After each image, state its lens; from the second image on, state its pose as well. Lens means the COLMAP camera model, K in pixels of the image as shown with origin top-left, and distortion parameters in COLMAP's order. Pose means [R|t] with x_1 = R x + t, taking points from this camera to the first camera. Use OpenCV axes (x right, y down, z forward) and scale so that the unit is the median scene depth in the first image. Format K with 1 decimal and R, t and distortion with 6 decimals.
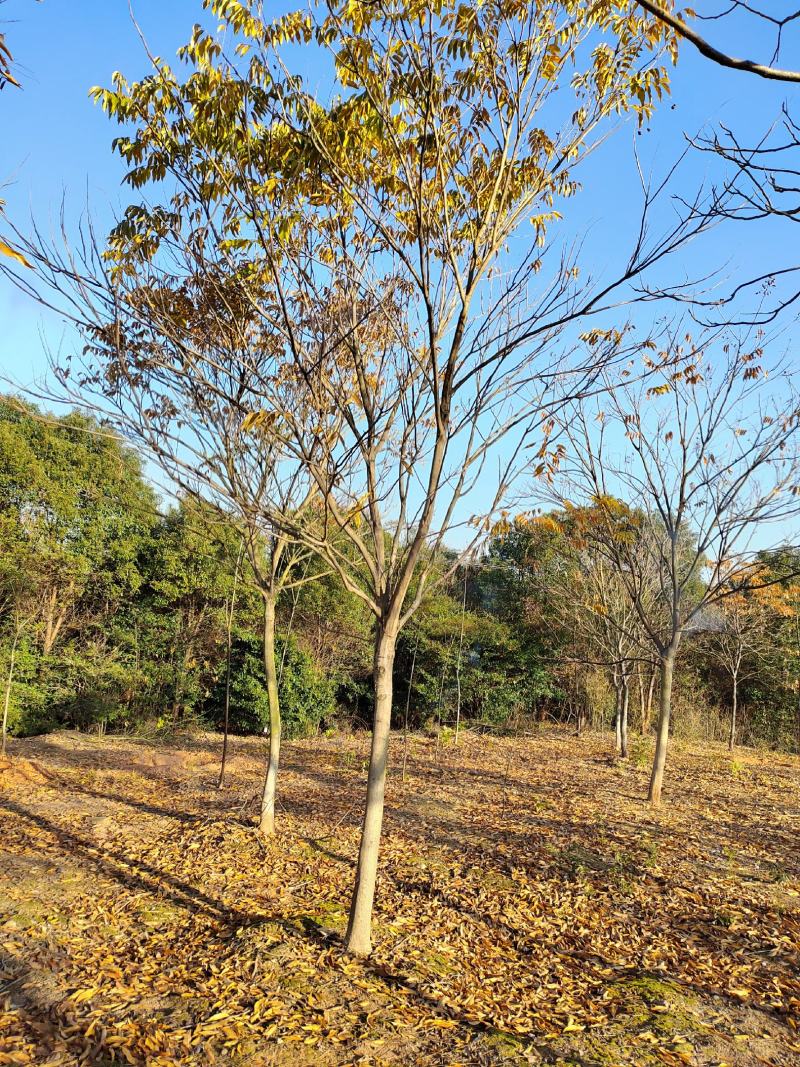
lens RADIAL K [[742.7, 0, 401.4], [0, 742.7, 534.6], [0, 0, 1]] dist [0.048679, 0.001521]
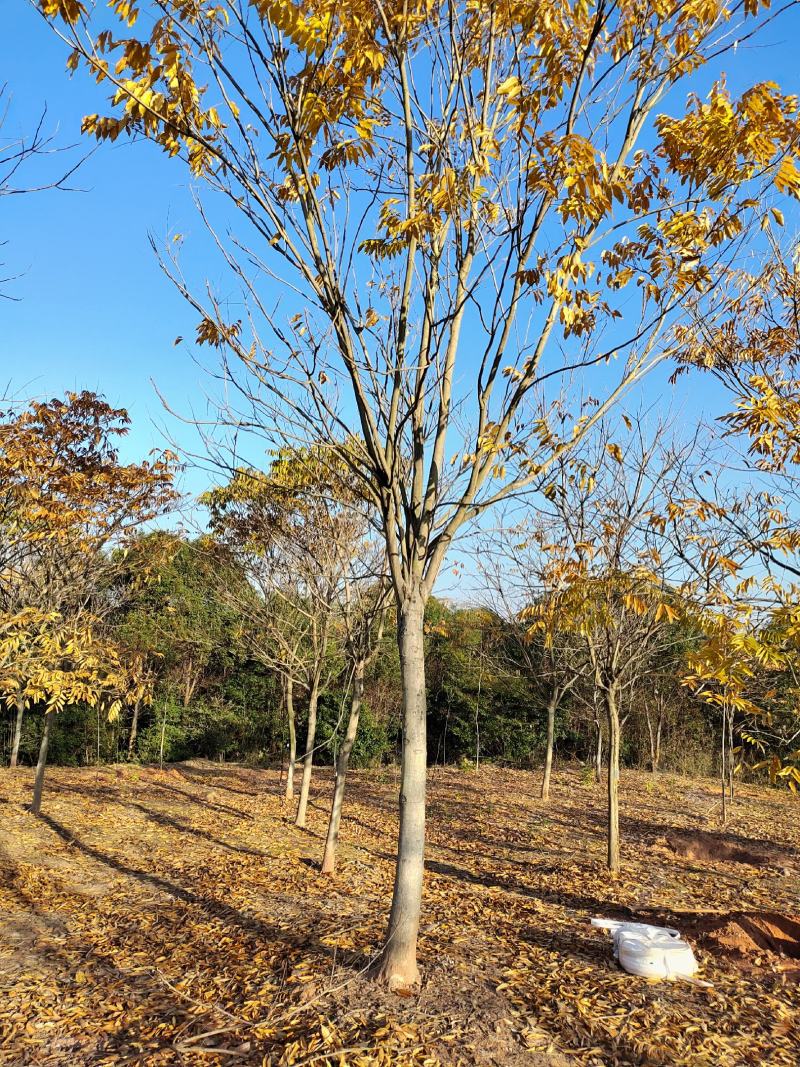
lens RADIAL K [[742.7, 0, 399.7], [0, 742.7, 532.8], [0, 0, 1]] dist [0.048679, 0.001521]
pose [[0.985709, -0.042822, -0.162923, 0.188950], [0.031963, 0.997125, -0.068696, -0.063032], [0.165397, 0.062507, 0.984244, -0.384354]]
